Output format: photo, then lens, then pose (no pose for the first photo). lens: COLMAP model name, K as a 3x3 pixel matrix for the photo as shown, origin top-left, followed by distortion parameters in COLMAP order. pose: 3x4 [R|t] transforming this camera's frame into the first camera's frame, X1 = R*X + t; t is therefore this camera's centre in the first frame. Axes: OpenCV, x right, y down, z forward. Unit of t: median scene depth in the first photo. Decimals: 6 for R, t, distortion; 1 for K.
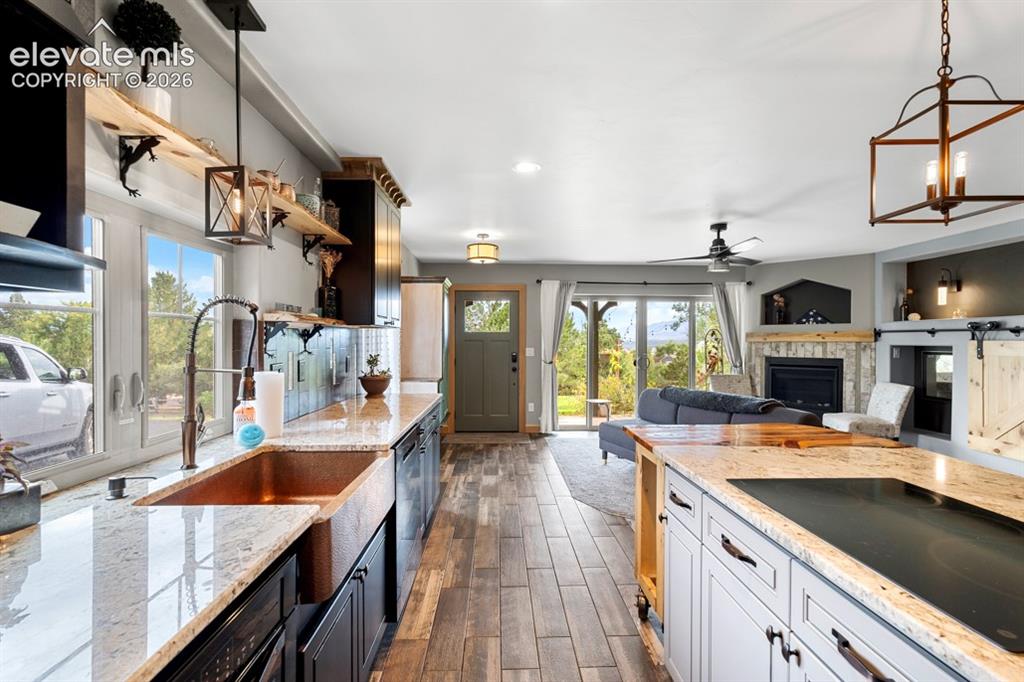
lens RADIAL K [[451.0, 0, 512.0], [0, 451.0, 341.0], [0, 0, 1]] dist [-0.000450, -0.000195]
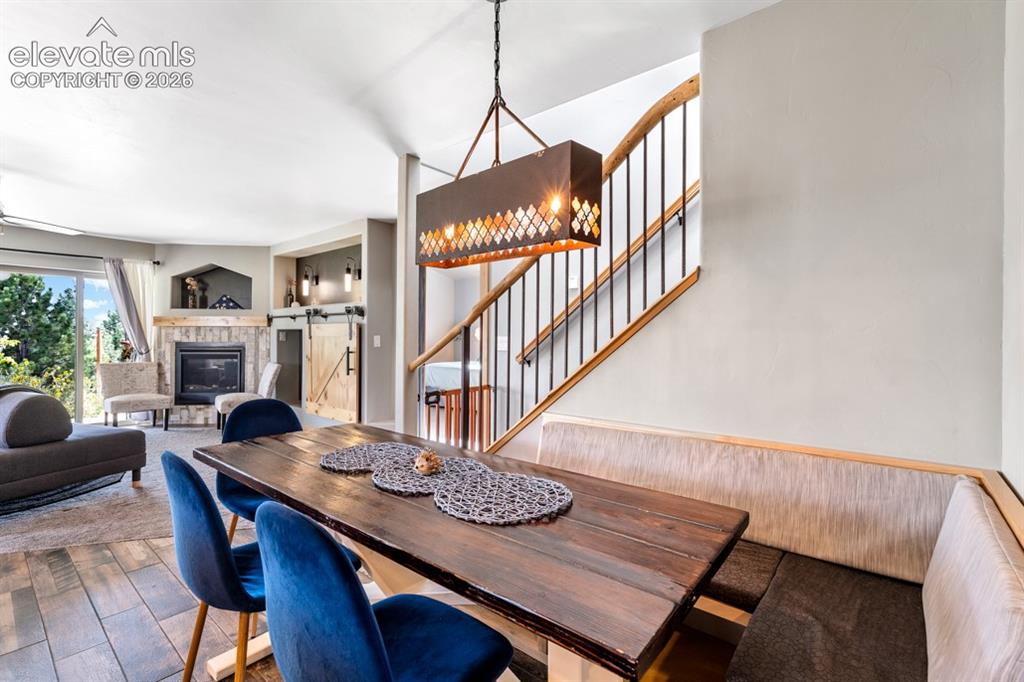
lens RADIAL K [[451.0, 0, 512.0], [0, 451.0, 341.0], [0, 0, 1]] dist [-0.000450, -0.000195]
pose [[0.676812, -0.007376, 0.736119, 0.378094], [-0.000312, 0.999947, 0.010307, 0.024590], [-0.736155, -0.007206, 0.676774, -0.178916]]
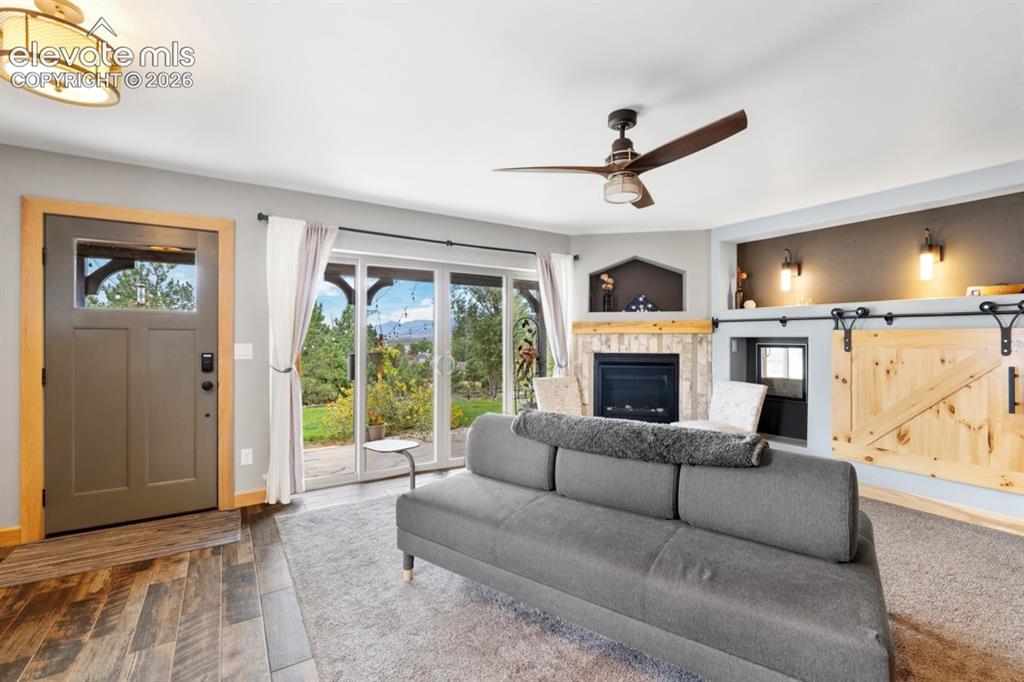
lens RADIAL K [[451.0, 0, 512.0], [0, 451.0, 341.0], [0, 0, 1]] dist [-0.000450, -0.000195]
pose [[0.859350, -0.002544, 0.511382, 0.044695], [0.000433, 0.999991, 0.004247, 0.012136], [-0.511388, -0.003428, 0.859343, 0.442891]]
